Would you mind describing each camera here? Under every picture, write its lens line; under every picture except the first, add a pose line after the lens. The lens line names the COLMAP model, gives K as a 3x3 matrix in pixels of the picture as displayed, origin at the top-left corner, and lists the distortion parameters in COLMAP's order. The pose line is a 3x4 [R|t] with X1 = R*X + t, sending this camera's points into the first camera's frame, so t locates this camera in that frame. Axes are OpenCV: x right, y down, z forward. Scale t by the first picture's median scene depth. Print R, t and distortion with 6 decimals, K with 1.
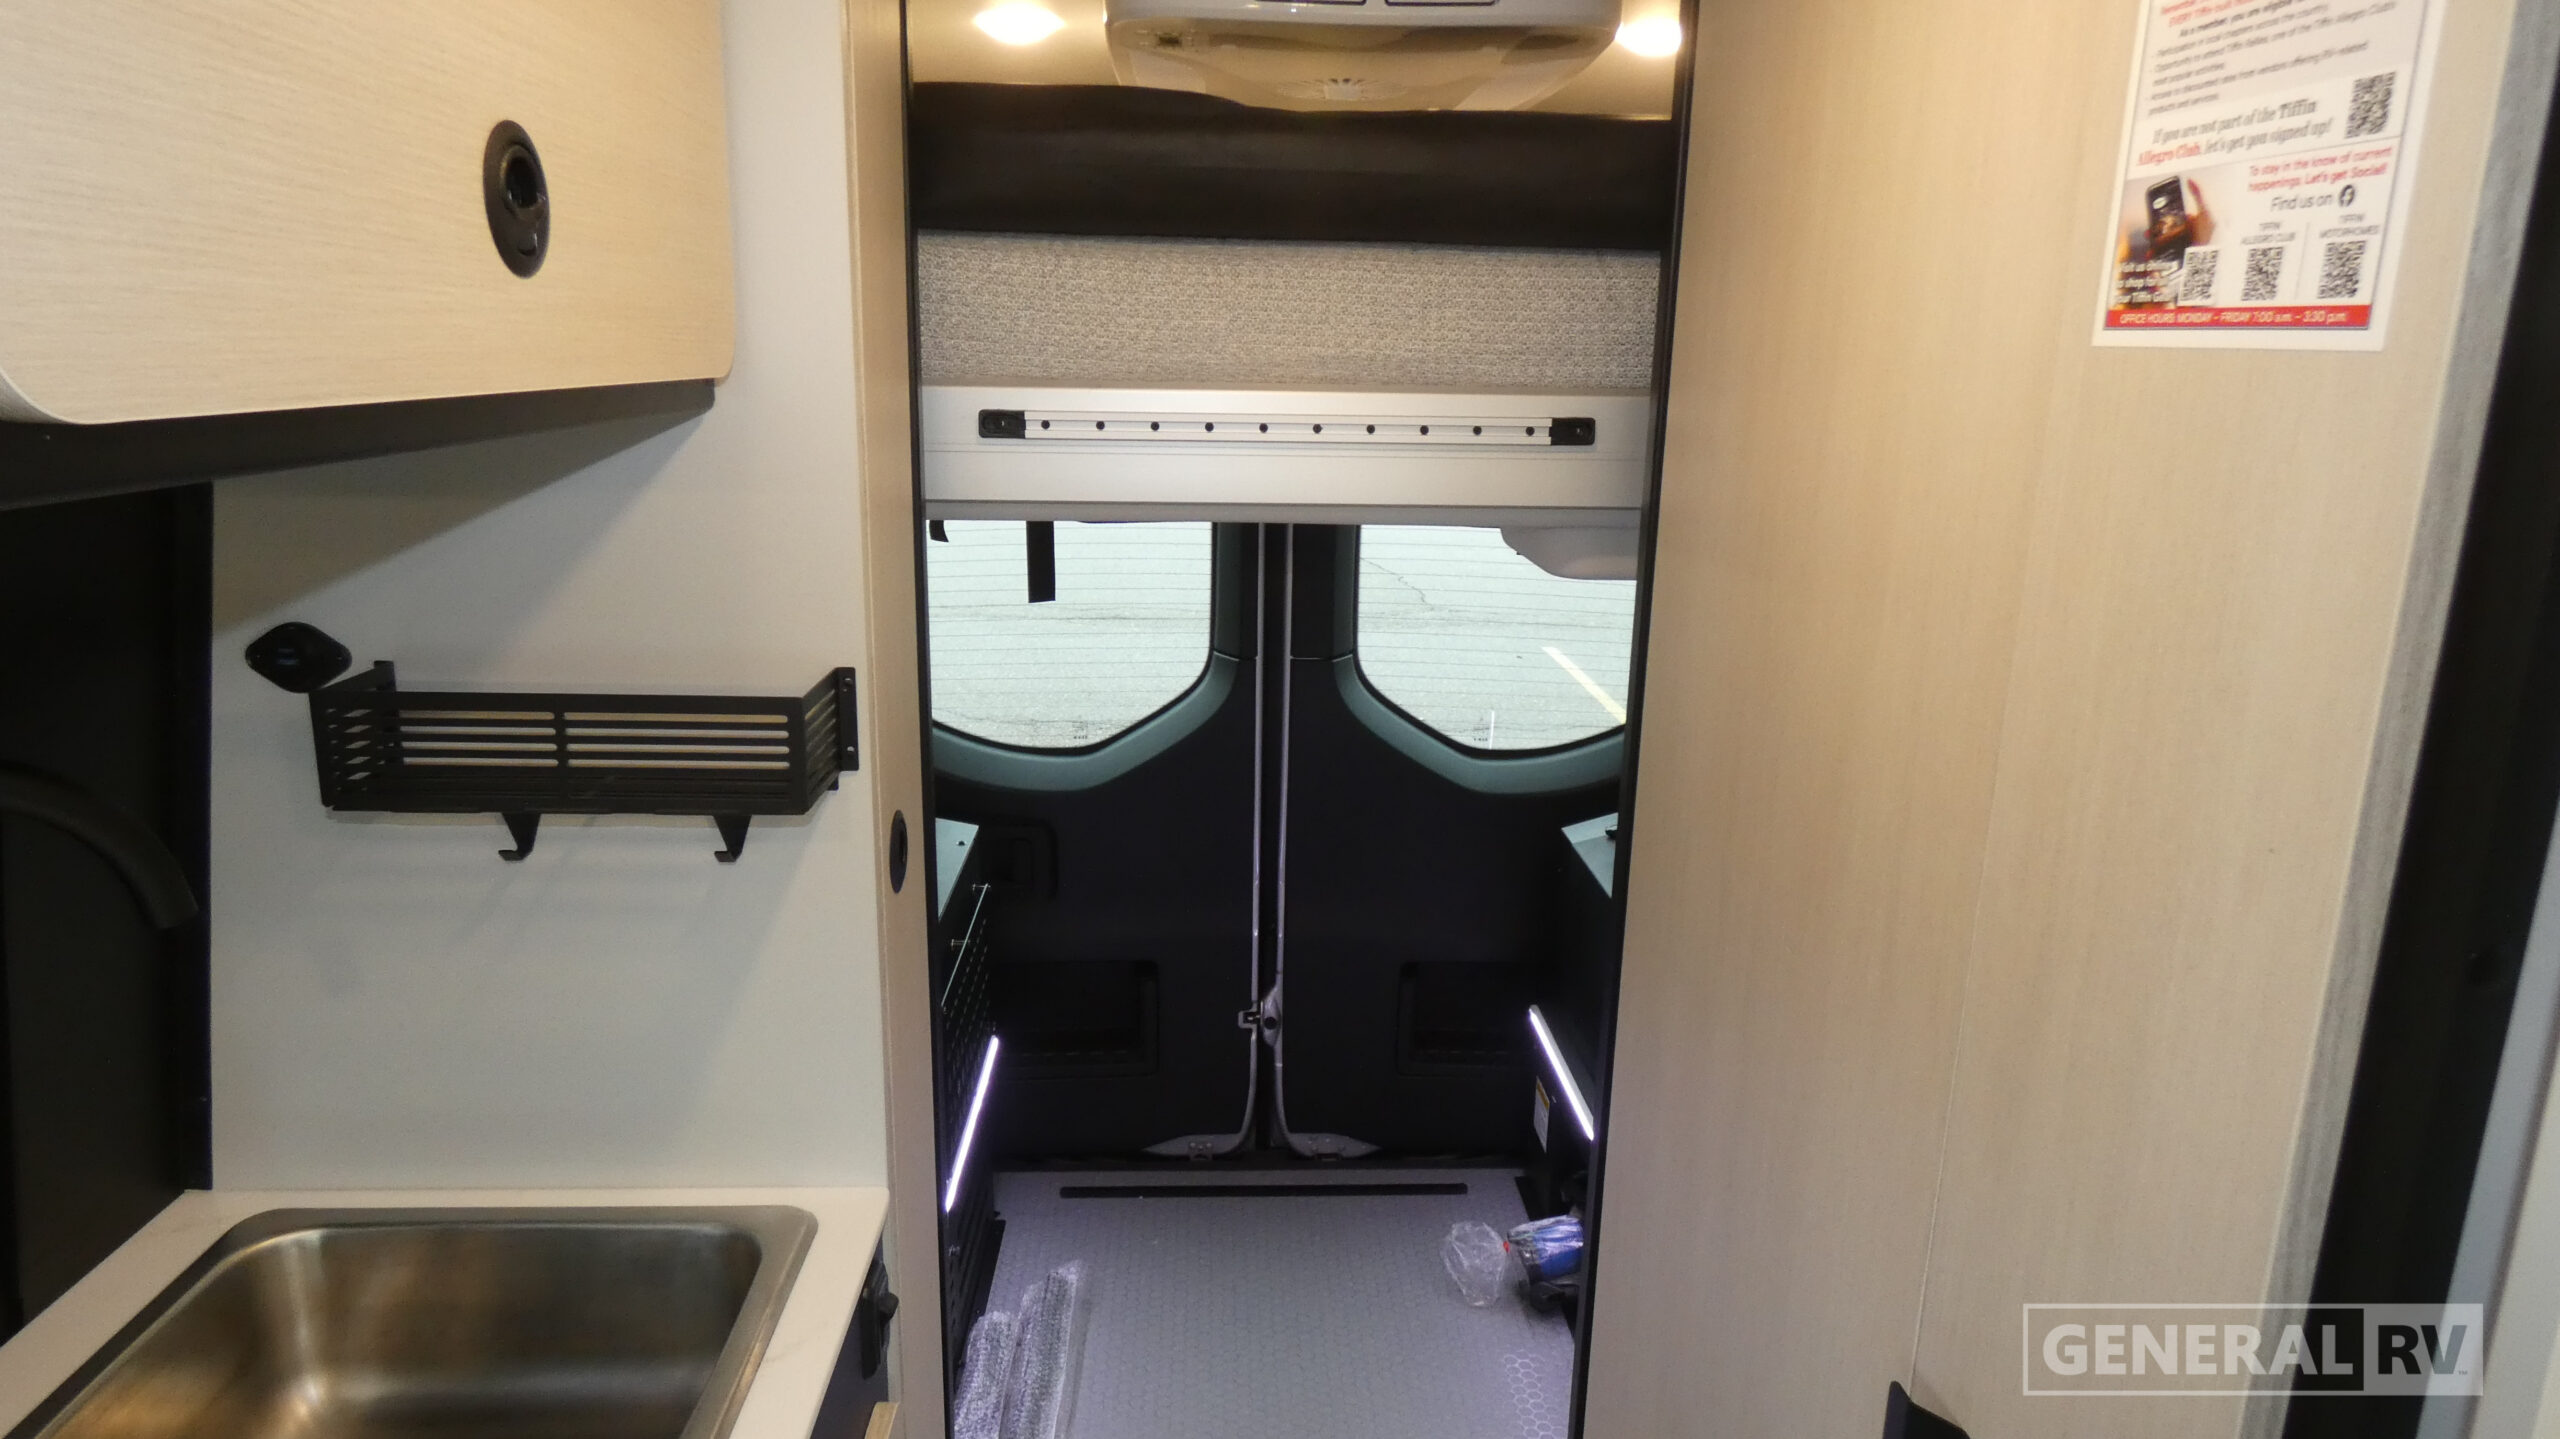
lens RADIAL K [[1532.7, 0, 1274.9], [0, 1532.7, 709.6], [0, 0, 1]] dist [0.000323, -0.000735]
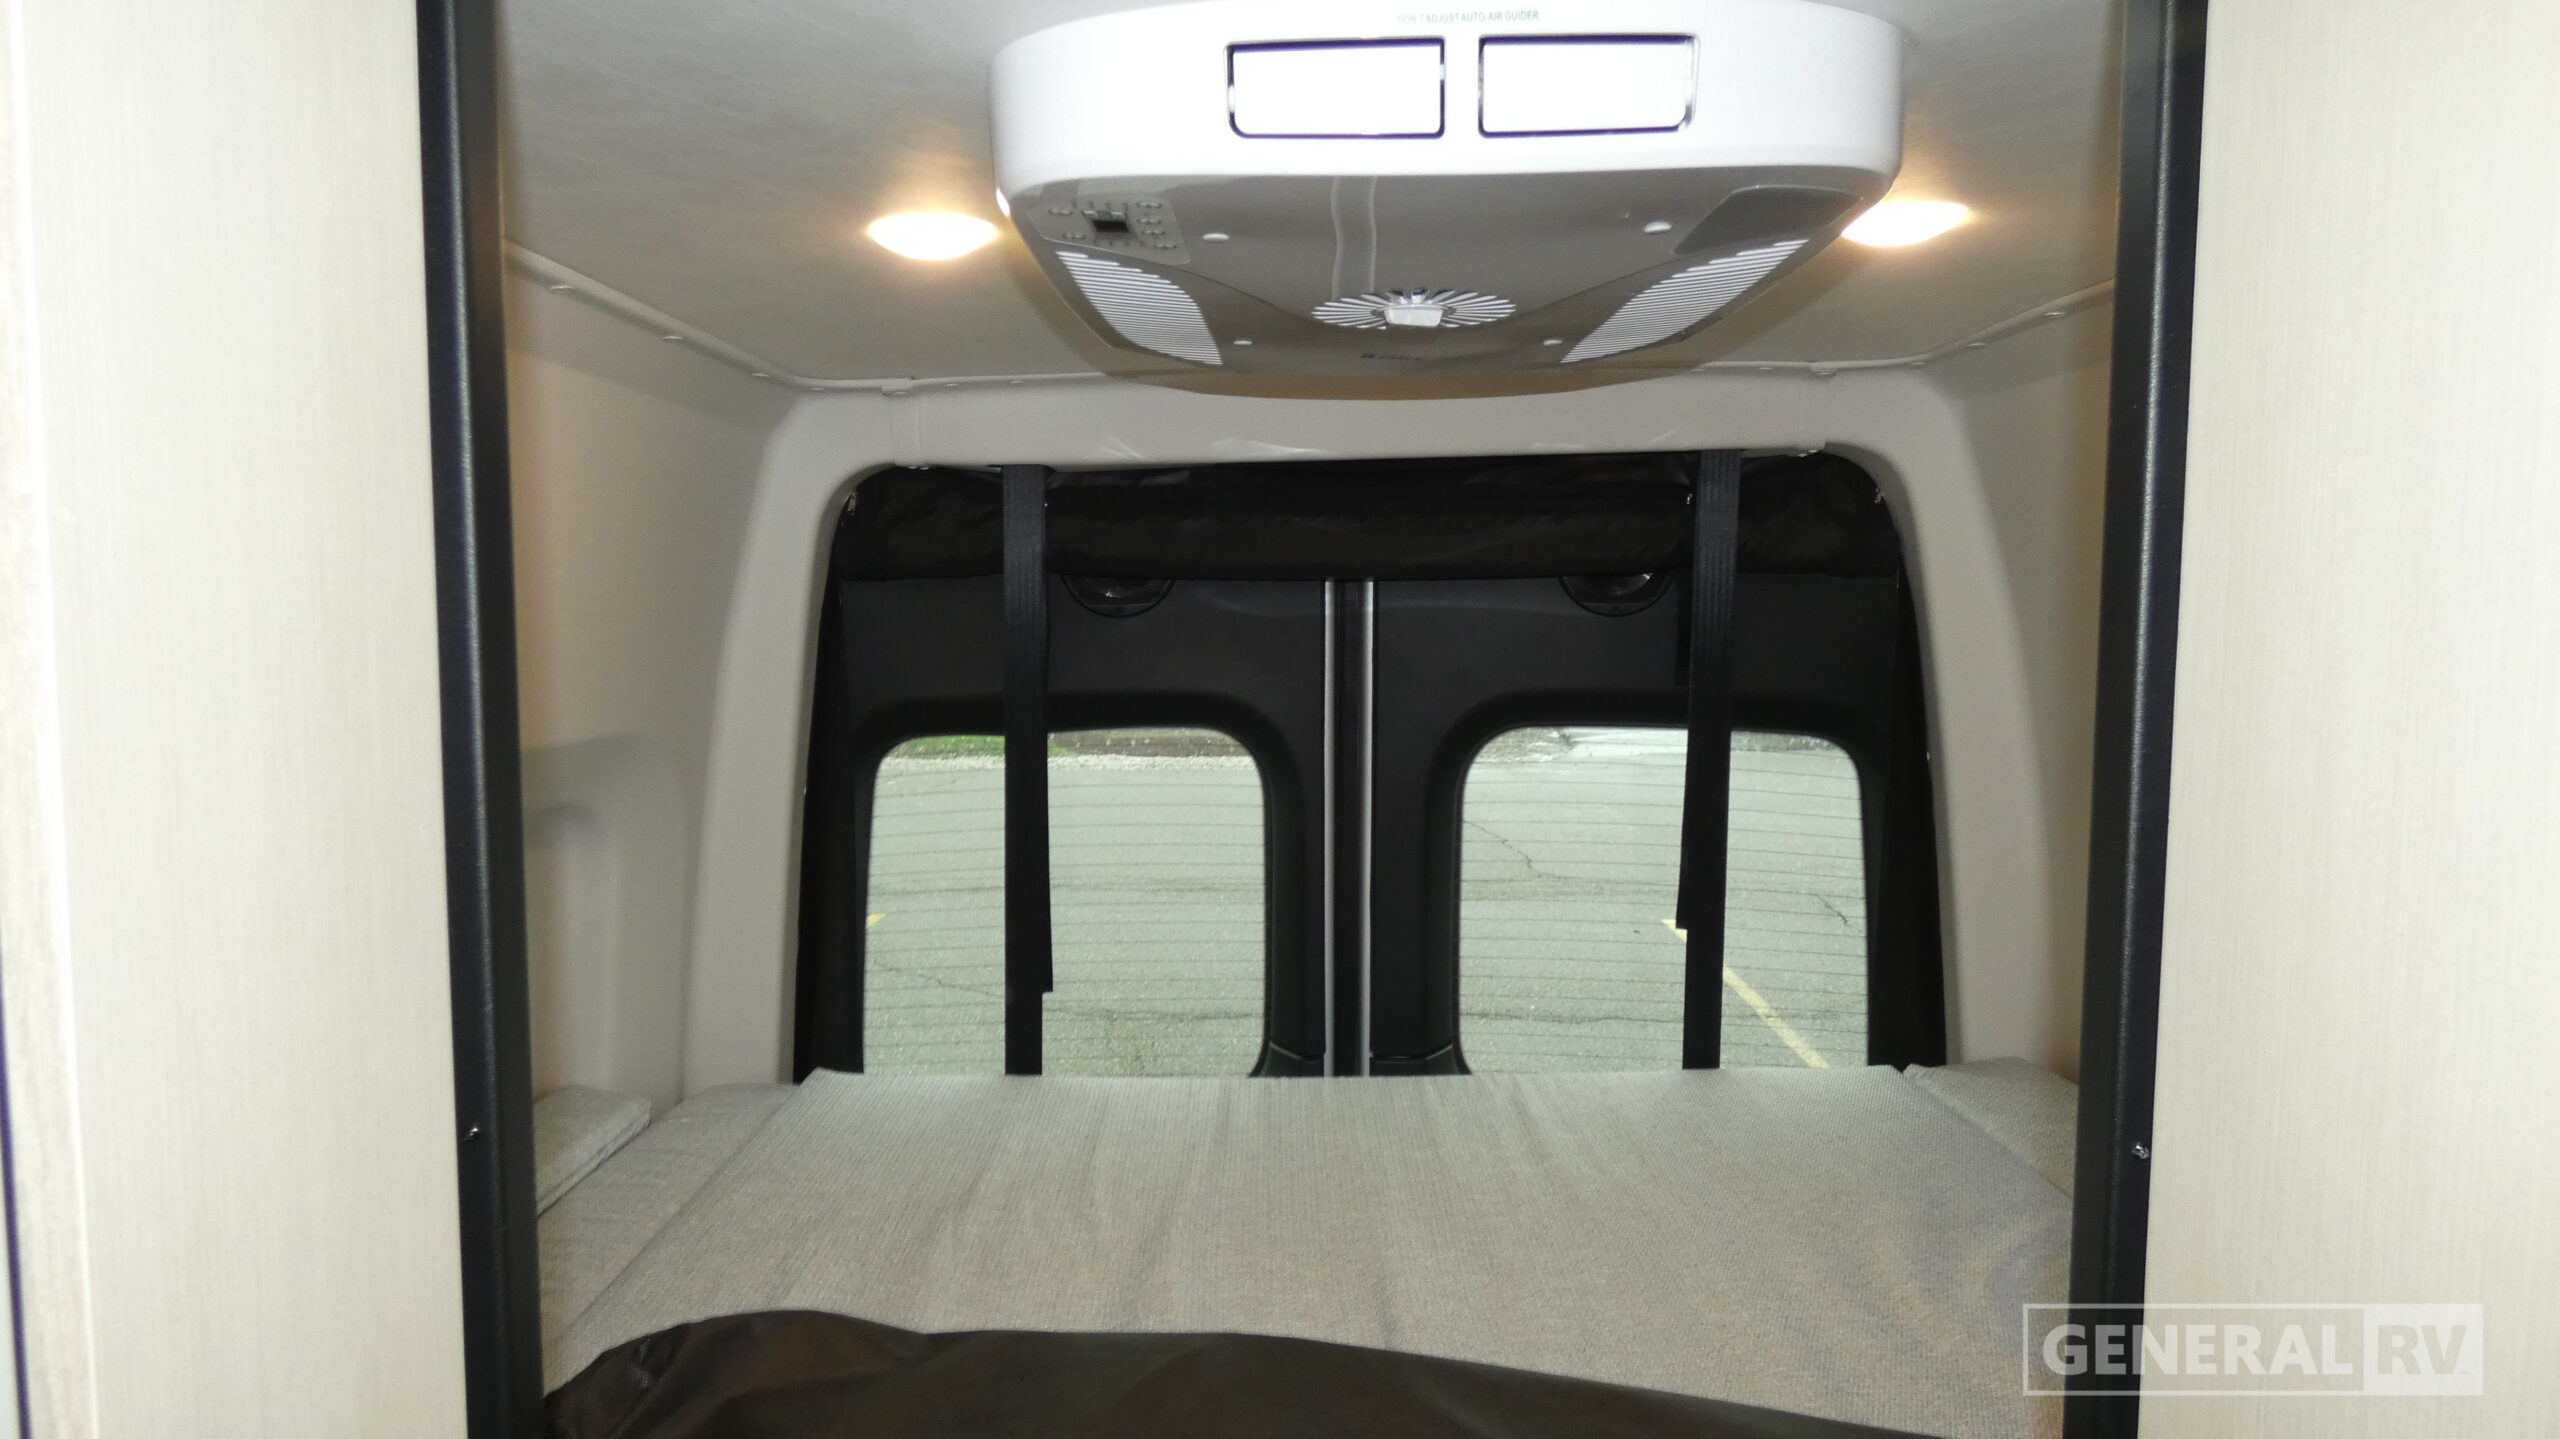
lens RADIAL K [[1532.7, 0, 1297.5], [0, 1532.7, 728.1], [0, 0, 1]] dist [0.000323, -0.000735]
pose [[0.998599, -0.010875, -0.051780, 0.017223], [0.003117, 0.989041, -0.147611, -0.089193], [0.052818, 0.147243, 0.987689, 0.252658]]
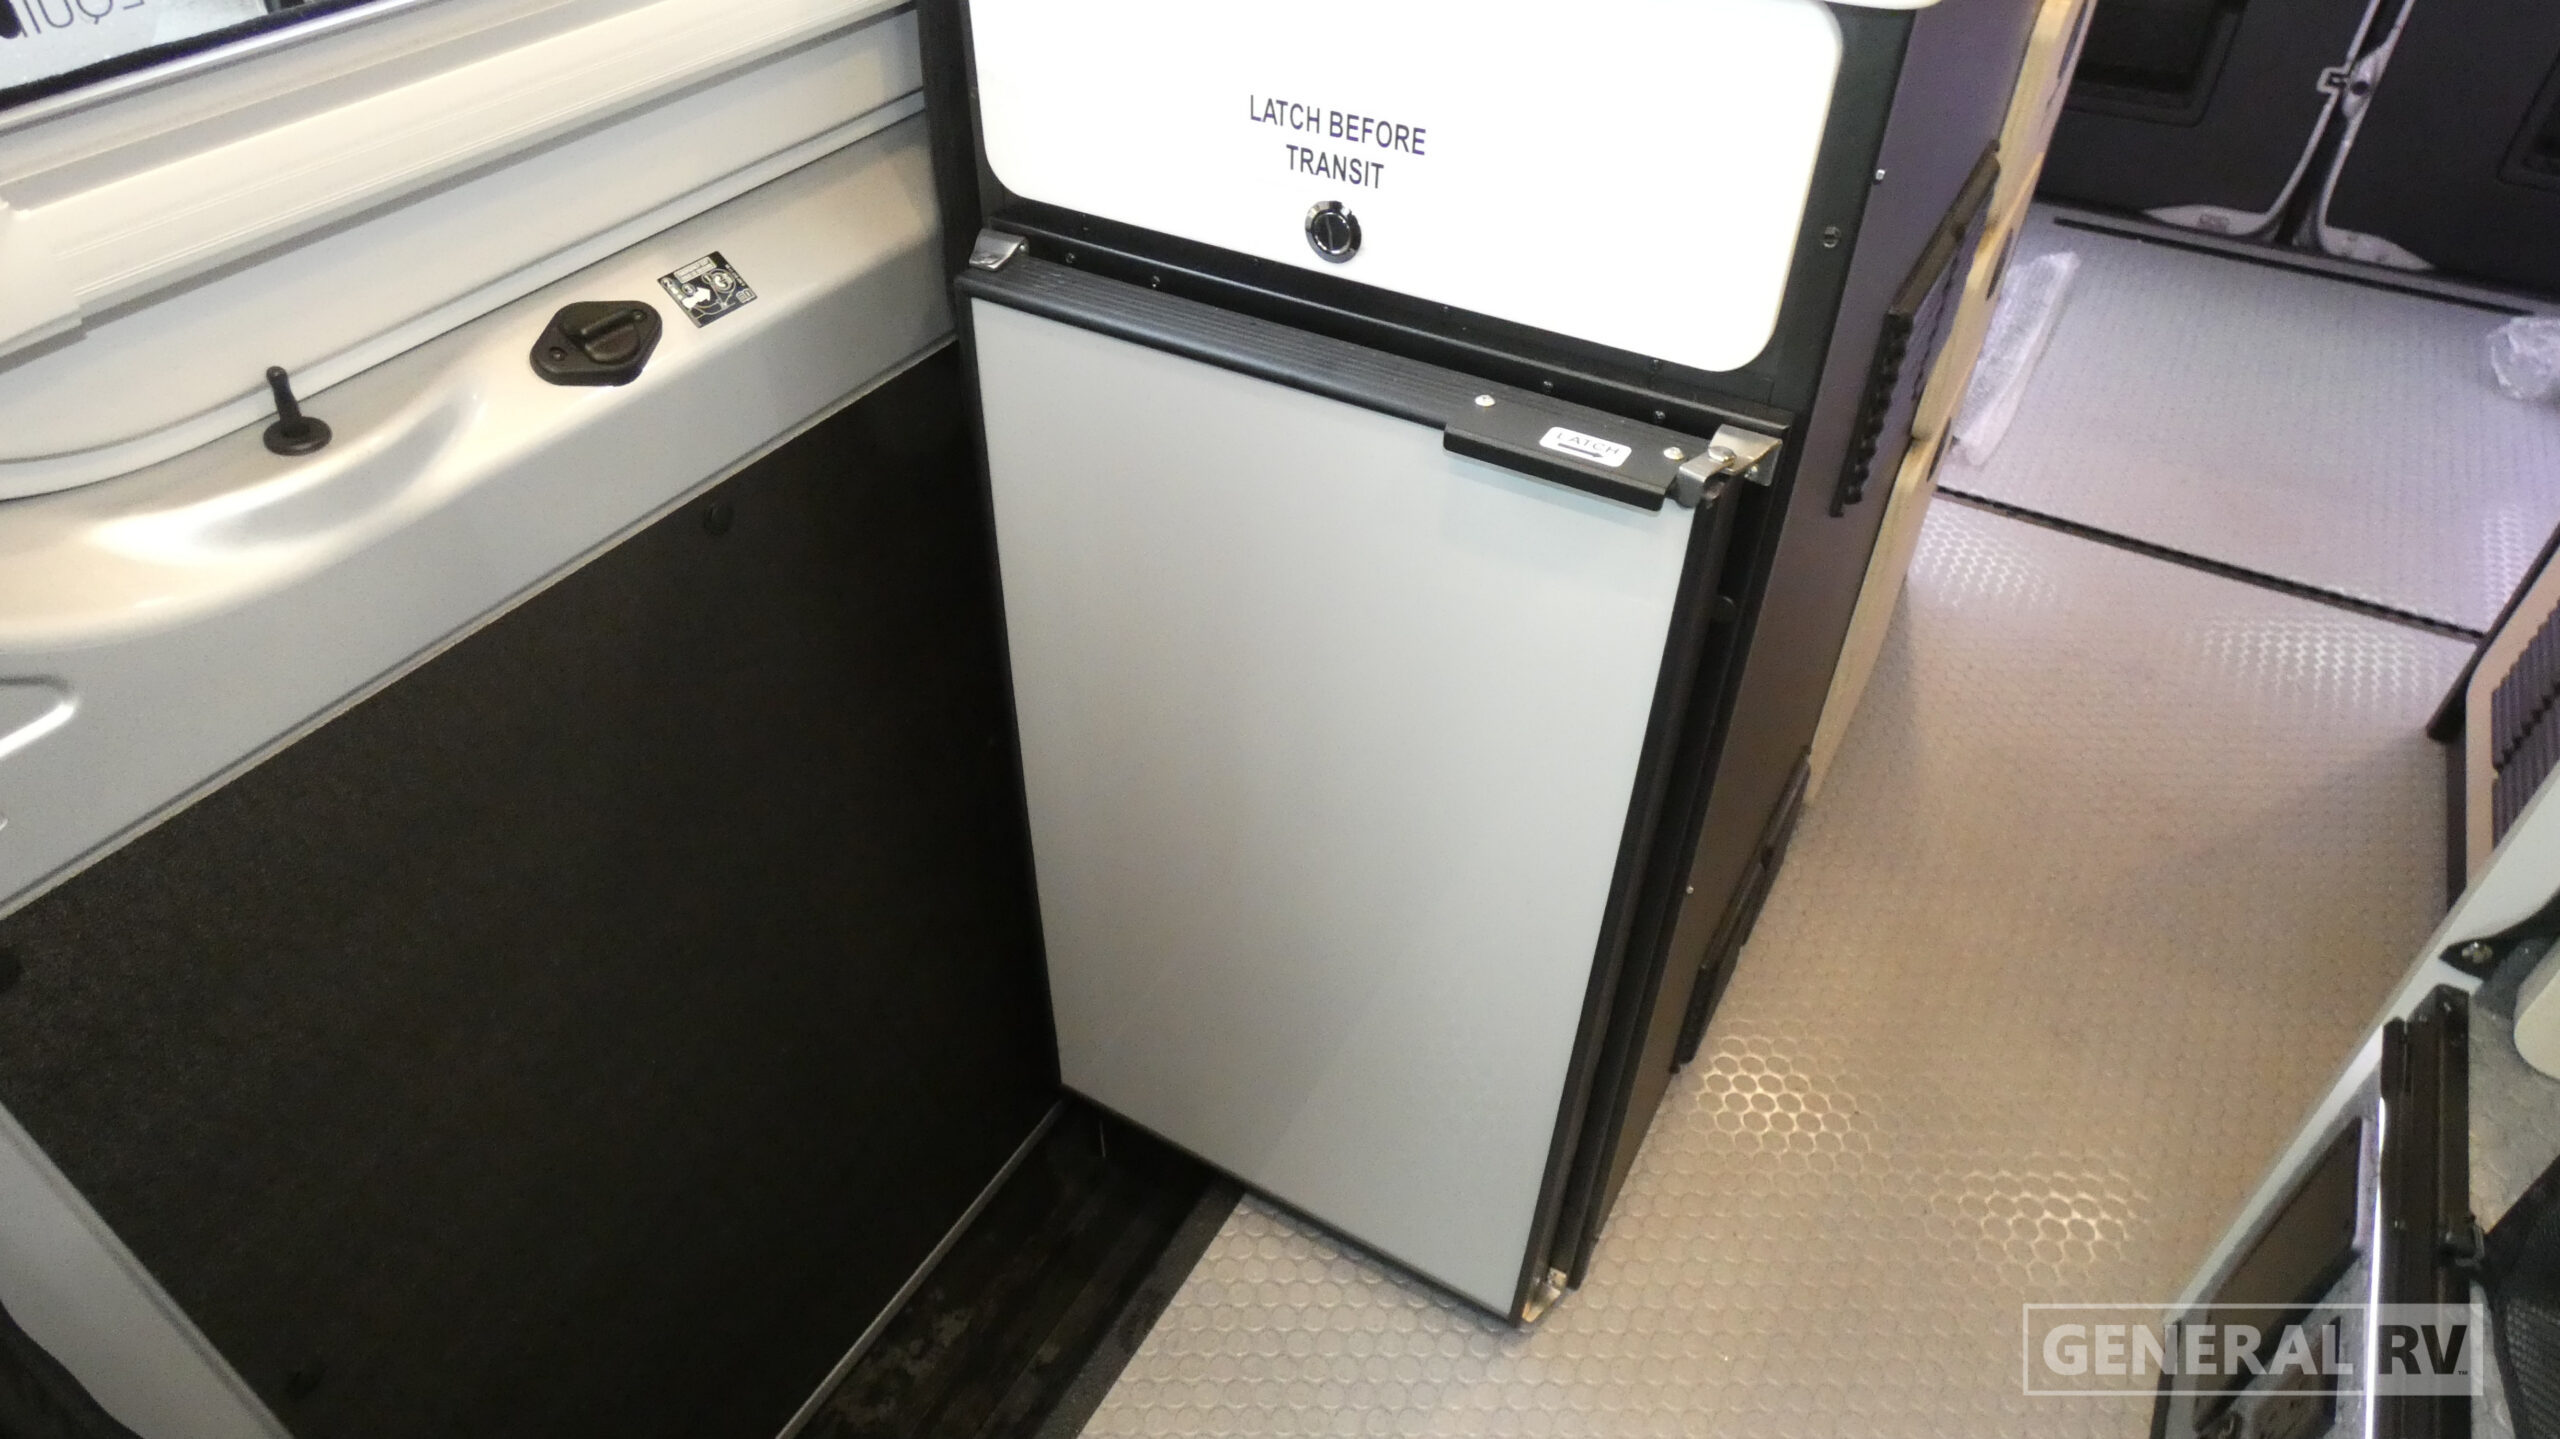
lens RADIAL K [[1532.7, 0, 1283.9], [0, 1532.7, 710.6], [0, 0, 1]] dist [0.000323, -0.000735]
pose [[0.843201, 0.337715, -0.418283, -0.041424], [-0.123233, 0.878761, 0.461077, 0.221357], [0.523284, -0.337234, 0.782590, -0.173236]]
